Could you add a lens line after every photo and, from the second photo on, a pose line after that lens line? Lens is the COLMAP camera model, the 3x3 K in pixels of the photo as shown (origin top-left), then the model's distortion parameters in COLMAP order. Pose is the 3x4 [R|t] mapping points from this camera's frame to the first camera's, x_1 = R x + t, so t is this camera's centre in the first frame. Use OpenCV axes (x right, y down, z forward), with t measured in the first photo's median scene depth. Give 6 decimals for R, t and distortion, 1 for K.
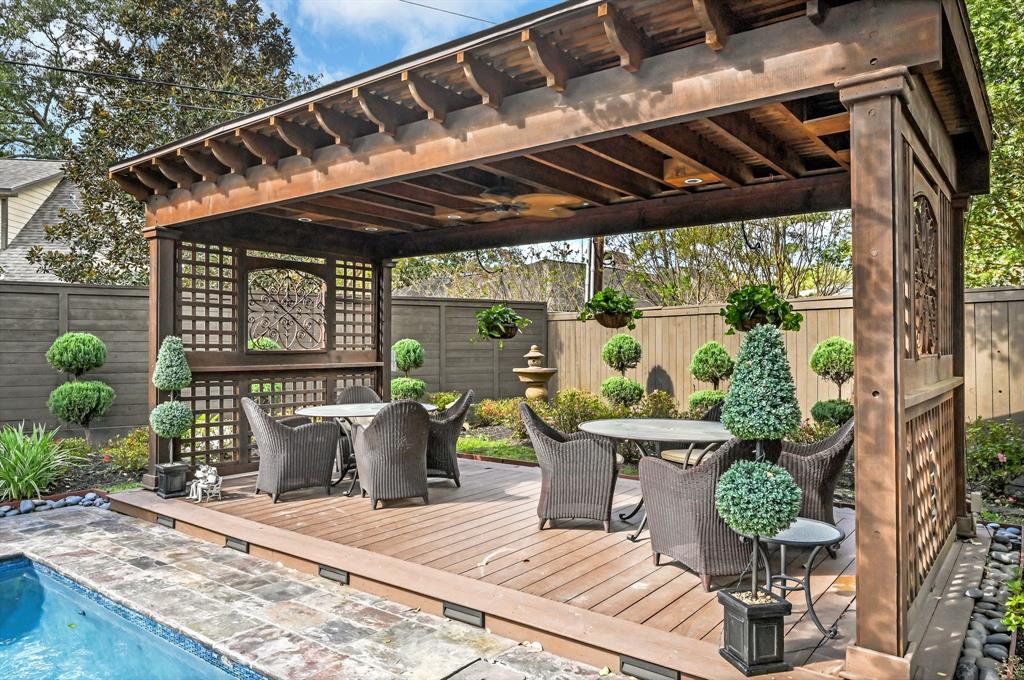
lens RADIAL K [[698.9, 0, 510.9], [0, 698.9, 339.0], [0, 0, 1]] dist [0.003285, 0.000200]
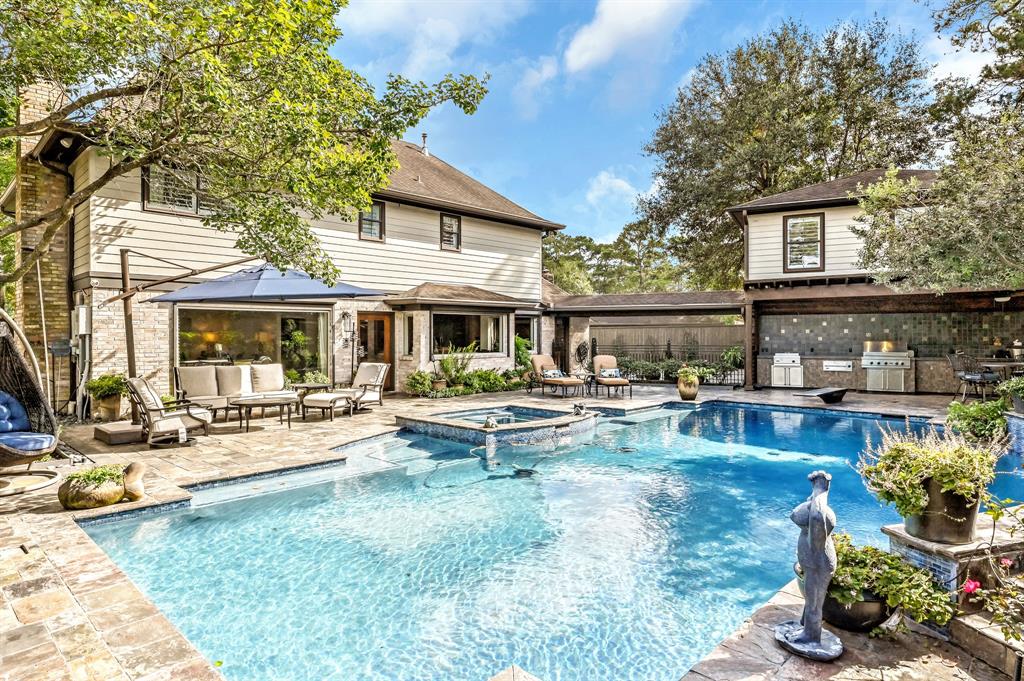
lens RADIAL K [[589.6, 0, 512.5], [0, 589.6, 337.4], [0, 0, 1]] dist [0.004237, -0.000597]
pose [[-0.994058, 0.002181, 0.108828, -0.663421], [0.001798, 0.999992, -0.003621, -0.012274], [-0.108835, -0.003403, -0.994054, 1.068660]]
